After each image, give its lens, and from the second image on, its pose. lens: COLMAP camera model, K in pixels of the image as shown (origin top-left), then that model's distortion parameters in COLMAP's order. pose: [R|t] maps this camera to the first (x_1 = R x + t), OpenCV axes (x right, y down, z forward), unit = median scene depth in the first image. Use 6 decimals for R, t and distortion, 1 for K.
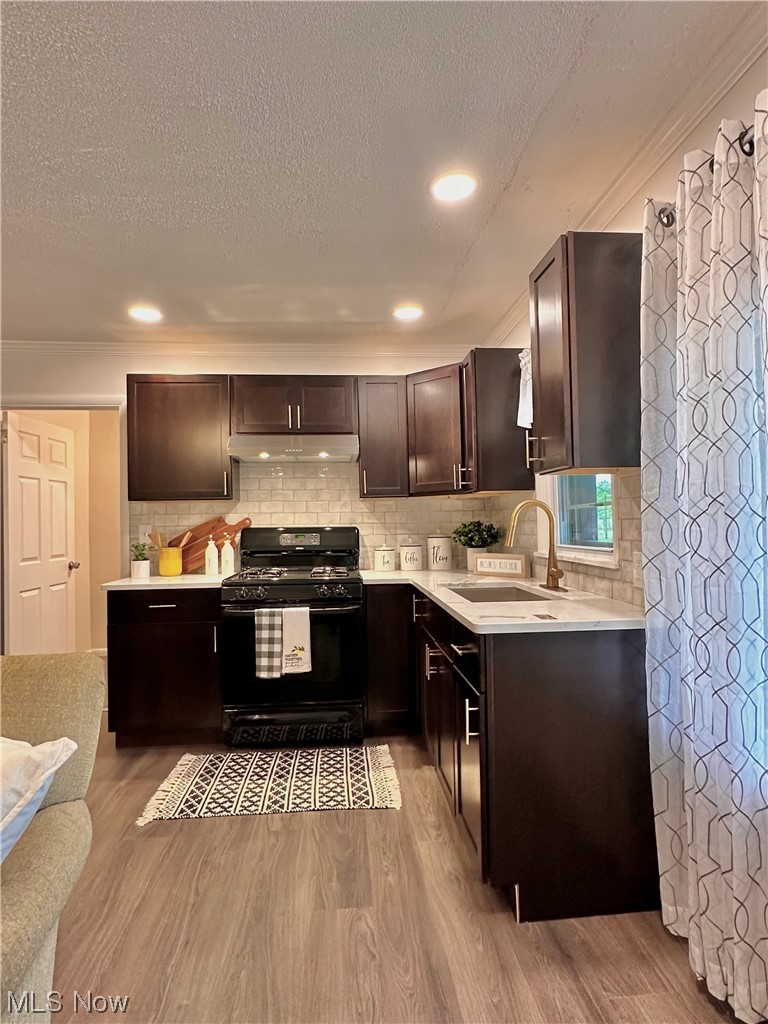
lens RADIAL K [[554.1, 0, 384.0], [0, 554.1, 512.0], [0, 0, 1]] dist [0.000136, 0.000196]
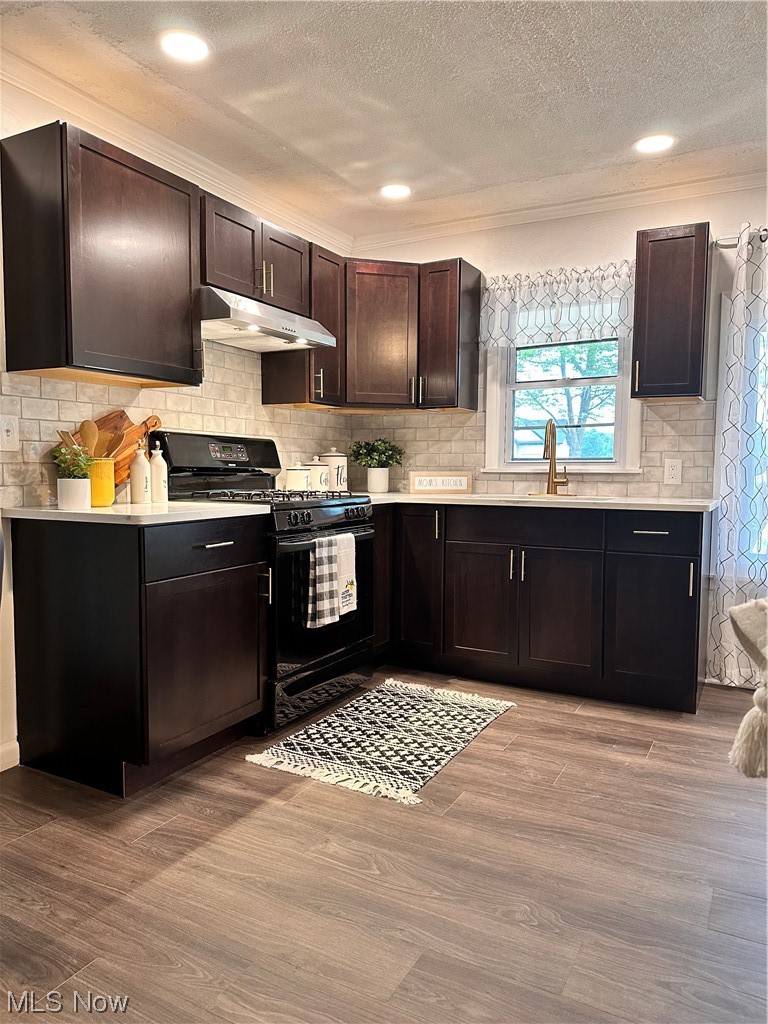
lens RADIAL K [[705.0, 0, 384.0], [0, 705.0, 512.0], [0, 0, 1]] dist [0.137323, -0.203866]
pose [[0.548749, -0.035988, 0.835212, -1.044348], [-0.031193, 0.997496, 0.063475, 0.078929], [-0.835405, -0.060885, 0.546252, 0.418145]]
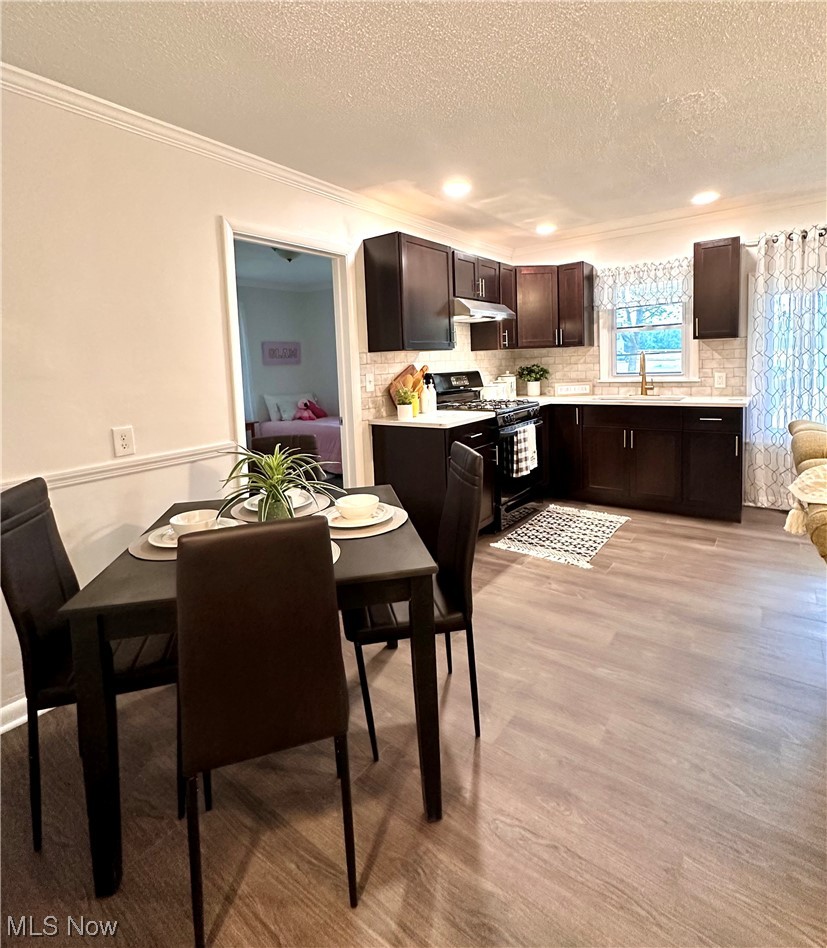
lens RADIAL K [[479.3, 0, 418.2], [0, 479.3, 397.5], [0, 0, 1]] dist [-0.000109, 0.000279]
pose [[0.666694, -0.066207, 0.742385, -1.364572], [0.014667, 0.997019, 0.075745, 0.001162], [-0.745187, -0.039610, 0.665678, 0.407699]]
